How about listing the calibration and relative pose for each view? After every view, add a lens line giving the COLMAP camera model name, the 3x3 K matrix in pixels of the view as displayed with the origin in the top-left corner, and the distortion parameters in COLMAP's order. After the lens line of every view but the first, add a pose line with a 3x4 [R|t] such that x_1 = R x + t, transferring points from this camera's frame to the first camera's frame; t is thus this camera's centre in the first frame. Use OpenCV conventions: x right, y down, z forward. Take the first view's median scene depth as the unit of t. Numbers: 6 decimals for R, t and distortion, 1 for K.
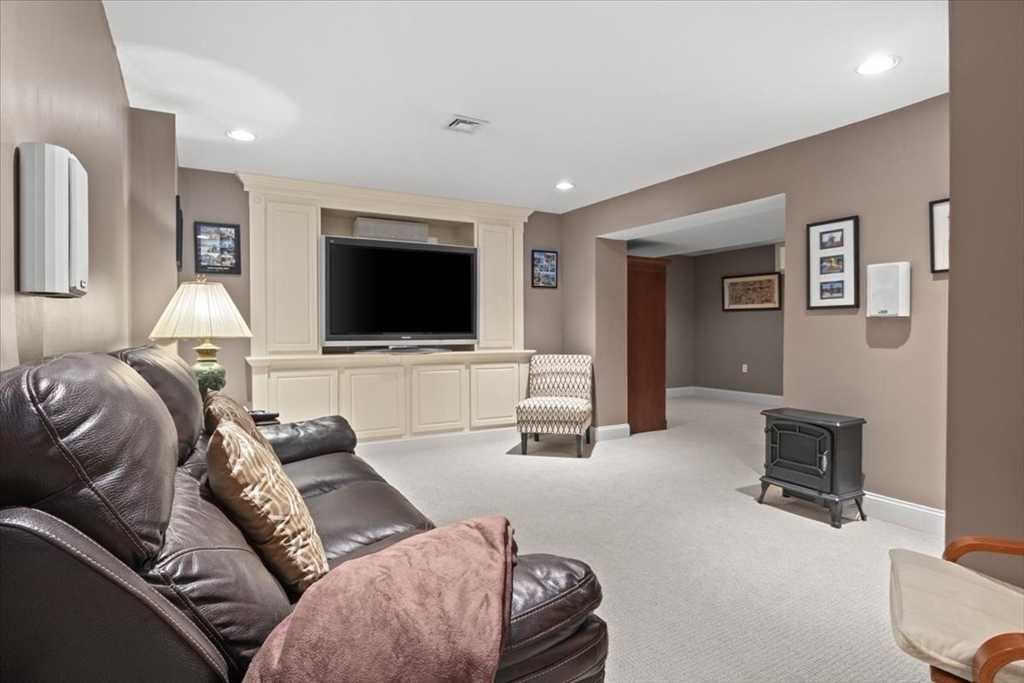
lens RADIAL K [[562.5, 0, 511.6], [0, 562.5, 331.9], [0, 0, 1]] dist [-0.016326, 0.000055]
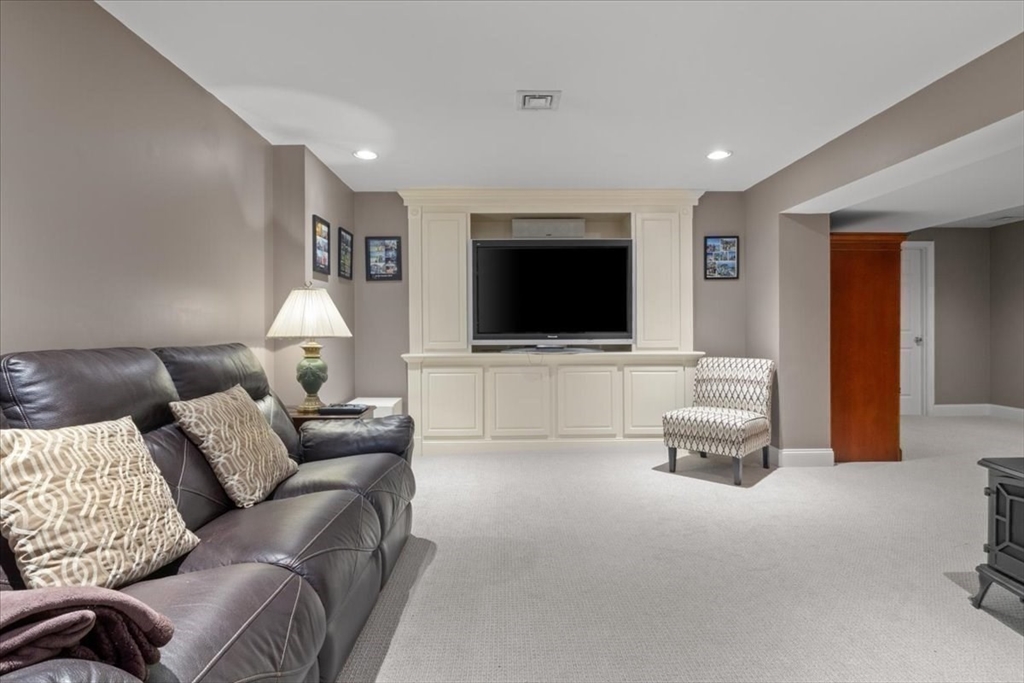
lens RADIAL K [[519.3, 0, 515.2], [0, 519.3, 330.1], [0, 0, 1]] dist [-0.008894, 0.000460]
pose [[0.869868, -0.001926, -0.493280, 0.204012], [0.001892, 0.999998, -0.000569, -0.001342], [0.493281, -0.000438, 0.869870, 0.182471]]
